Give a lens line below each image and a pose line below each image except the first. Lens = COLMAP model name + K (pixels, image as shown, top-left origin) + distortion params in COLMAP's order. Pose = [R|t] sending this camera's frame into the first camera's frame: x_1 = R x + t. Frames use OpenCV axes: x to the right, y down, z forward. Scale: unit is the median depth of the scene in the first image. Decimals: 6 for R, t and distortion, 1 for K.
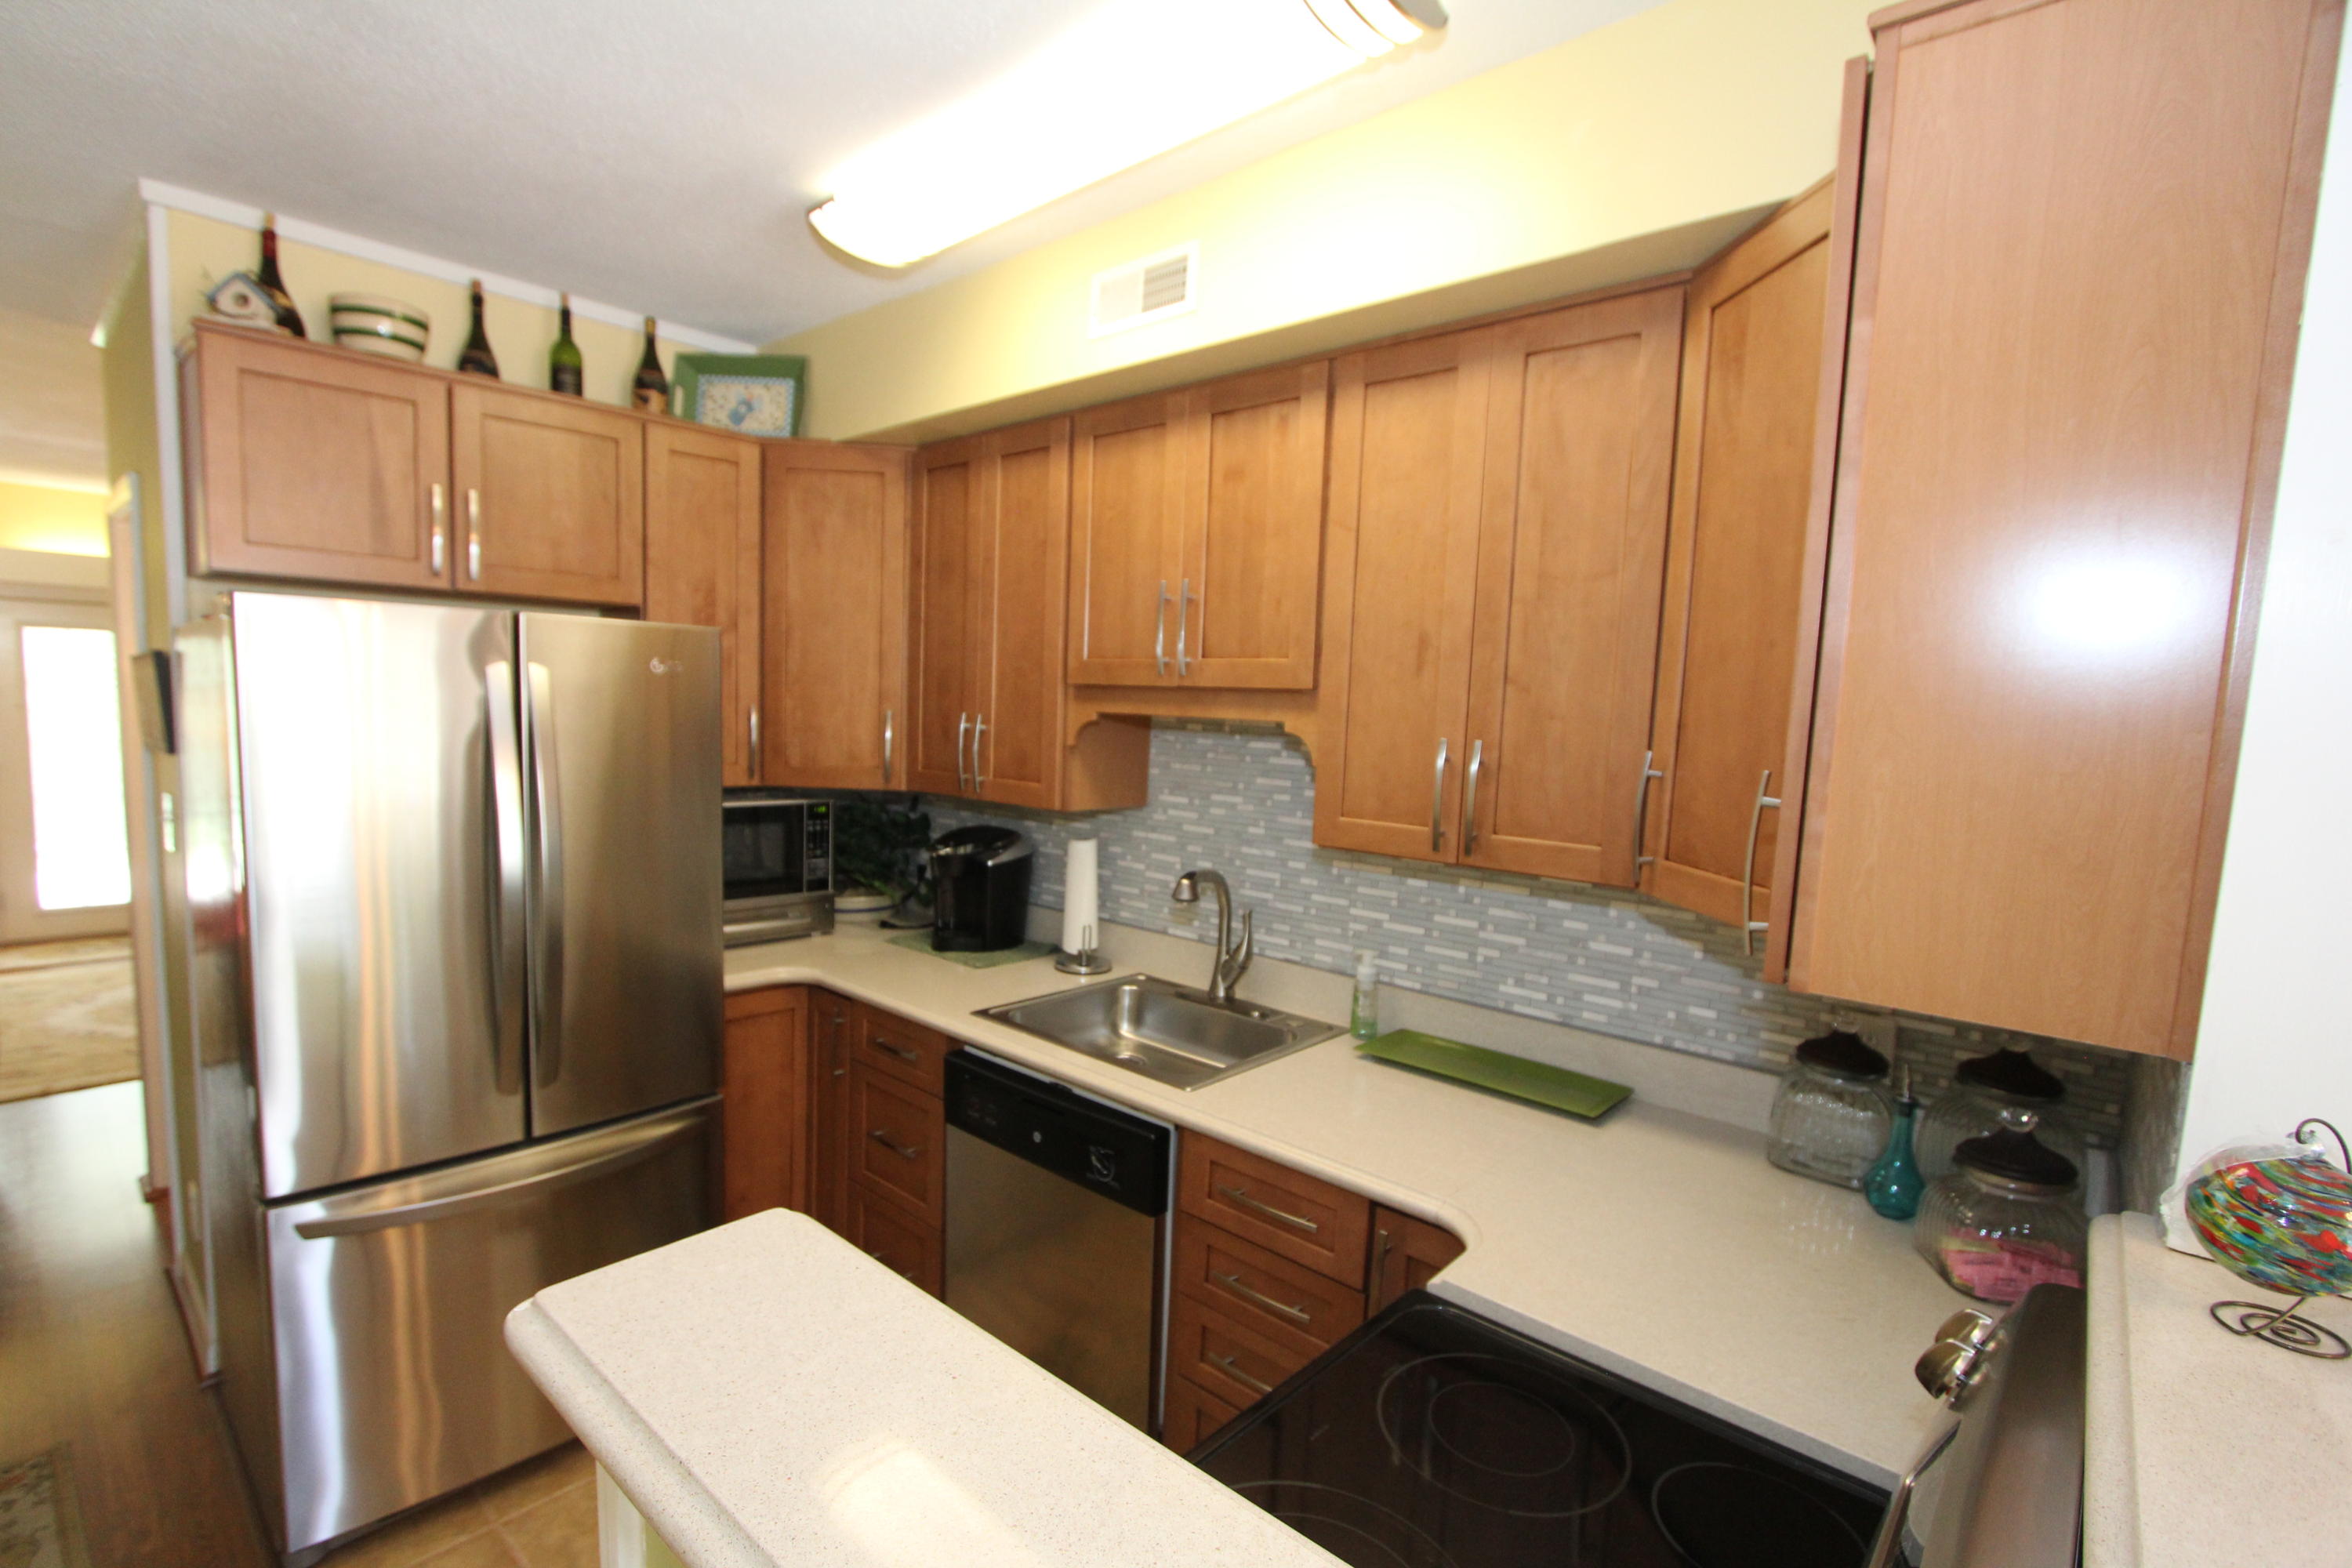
lens RADIAL K [[1079.4, 0, 1147.3], [0, 1079.4, 810.2], [0, 0, 1]] dist [-0.015446, 0.000484]
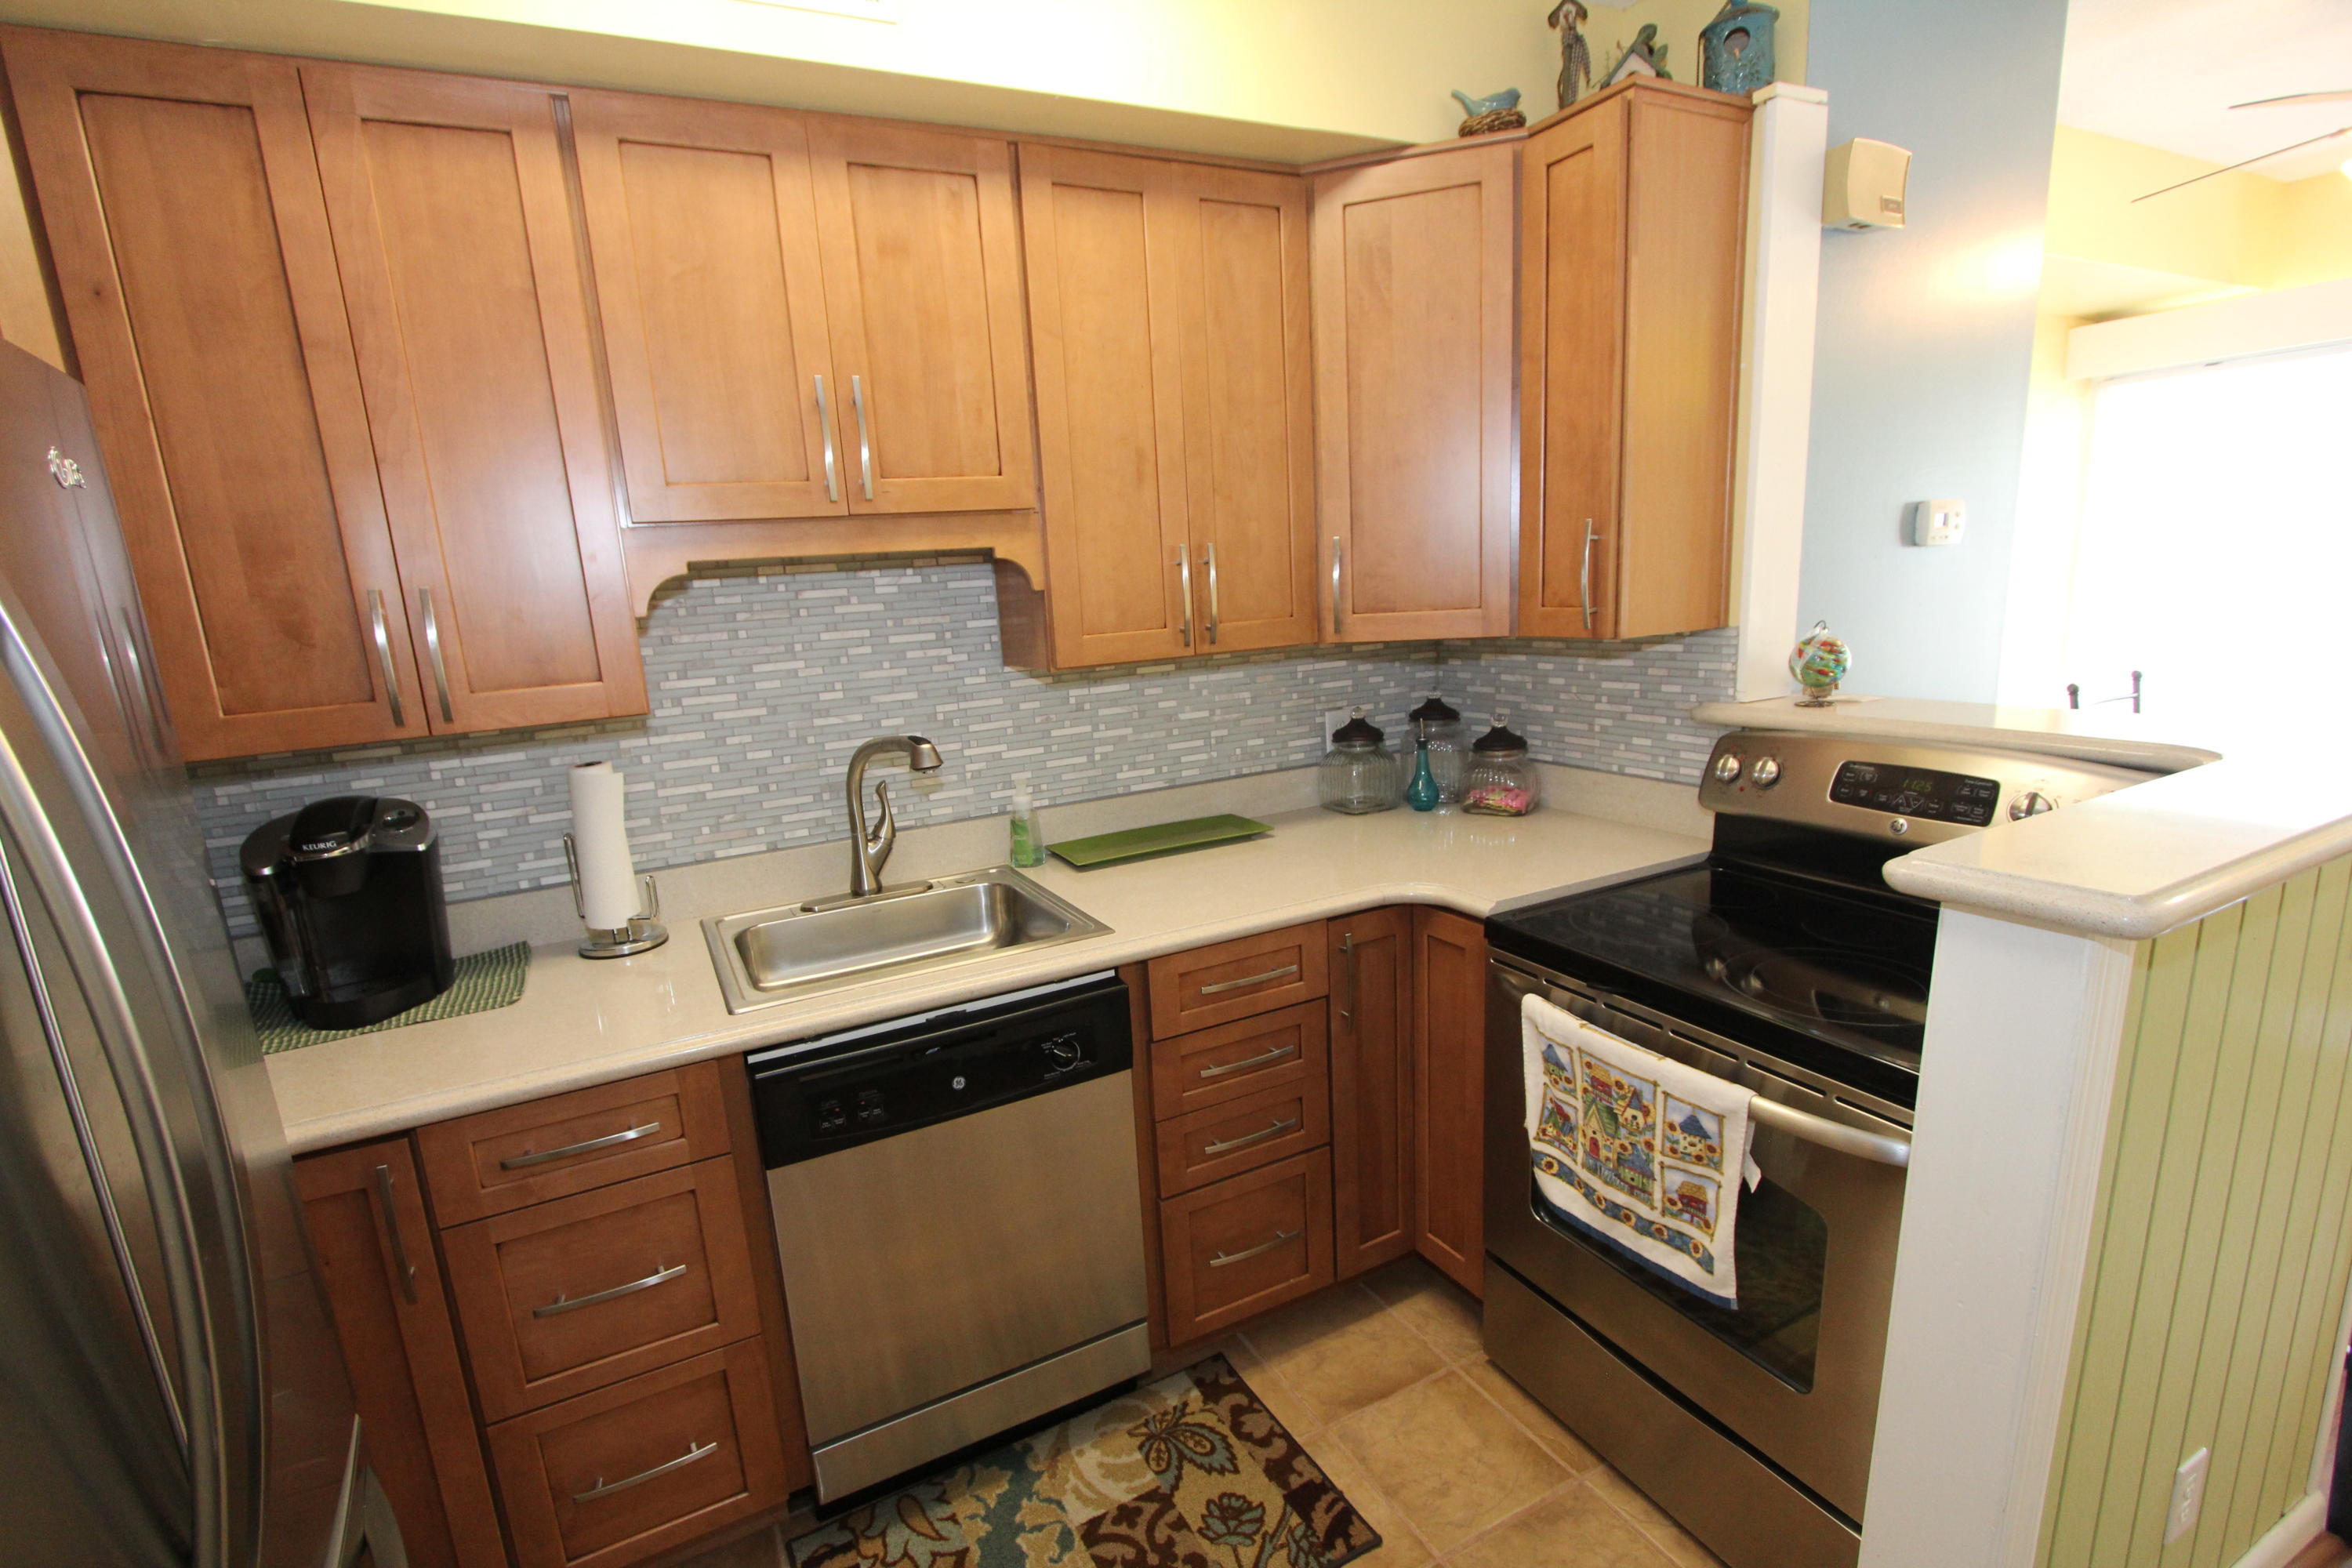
lens RADIAL K [[1079.4, 0, 1147.3], [0, 1079.4, 810.2], [0, 0, 1]] dist [-0.015446, 0.000484]
pose [[0.356484, -0.257132, 0.898222, -0.657412], [0.170058, 0.963181, 0.208236, -0.031812], [-0.918694, 0.078517, 0.387086, 0.498567]]
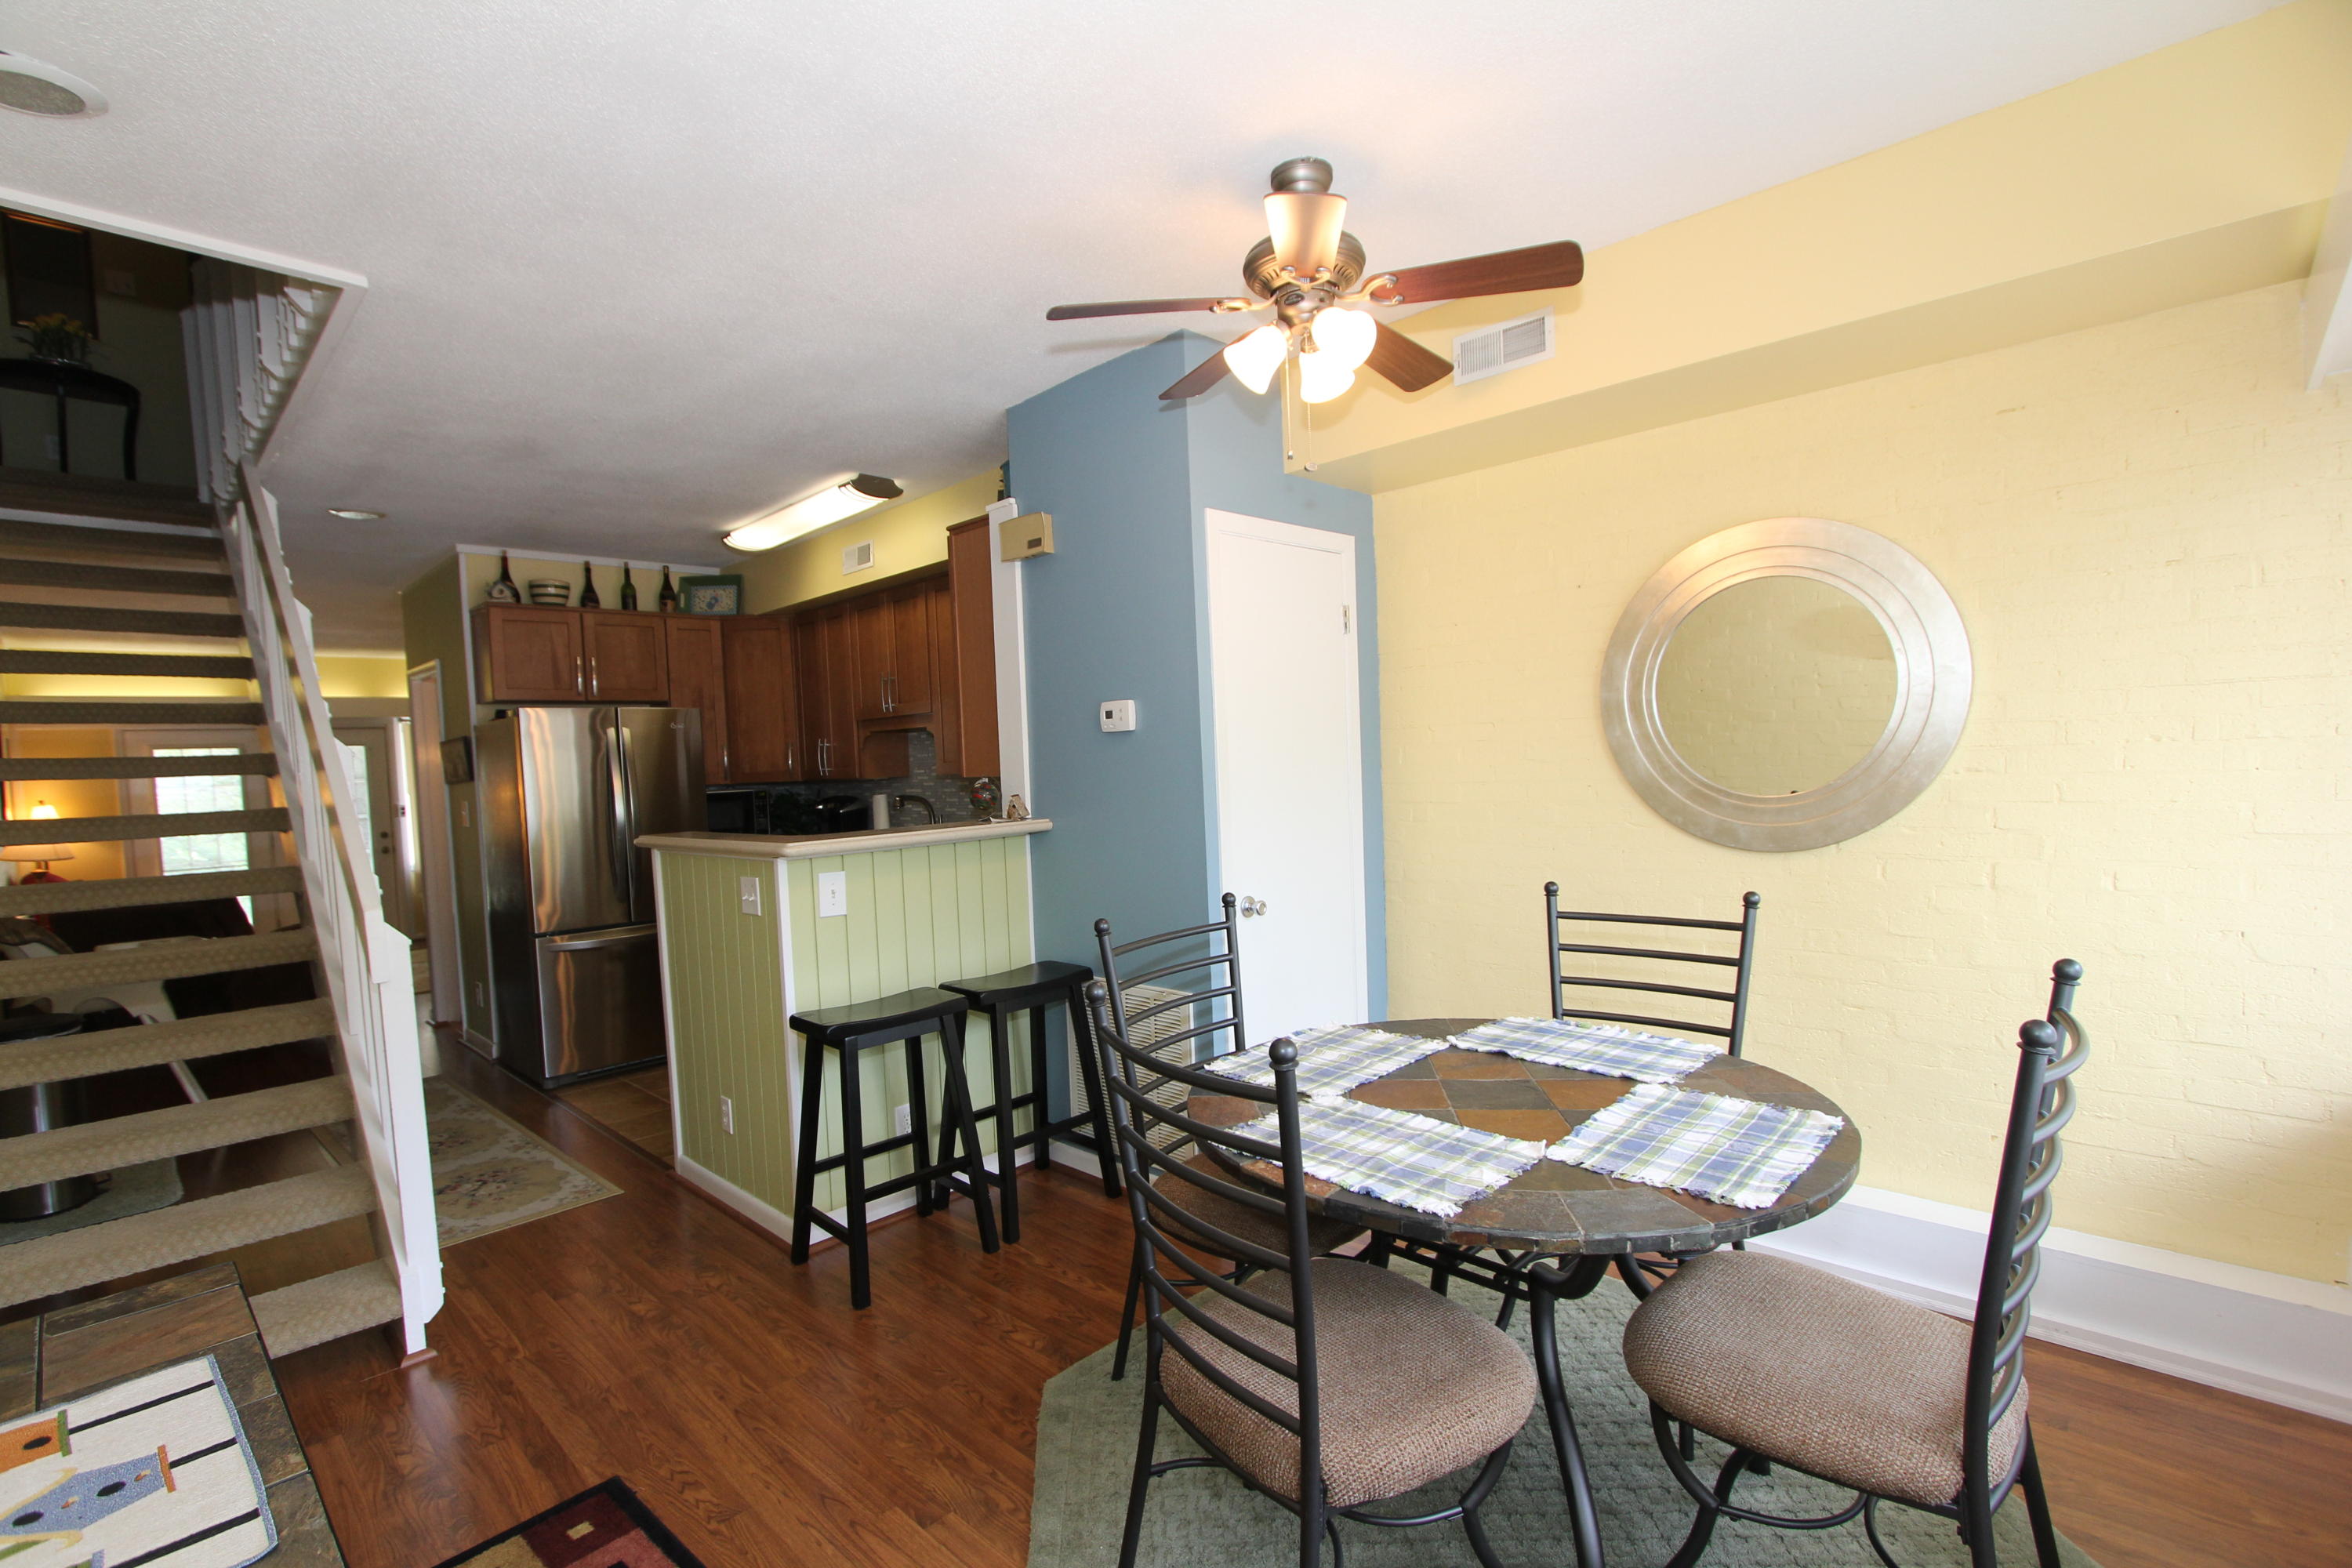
lens RADIAL K [[1079.4, 0, 1147.3], [0, 1079.4, 810.2], [0, 0, 1]] dist [-0.015446, 0.000484]
pose [[0.996056, -0.076446, -0.045028, 0.663542], [0.074063, 0.995875, -0.052415, 0.248080], [0.048849, 0.048873, 0.997610, -1.281787]]
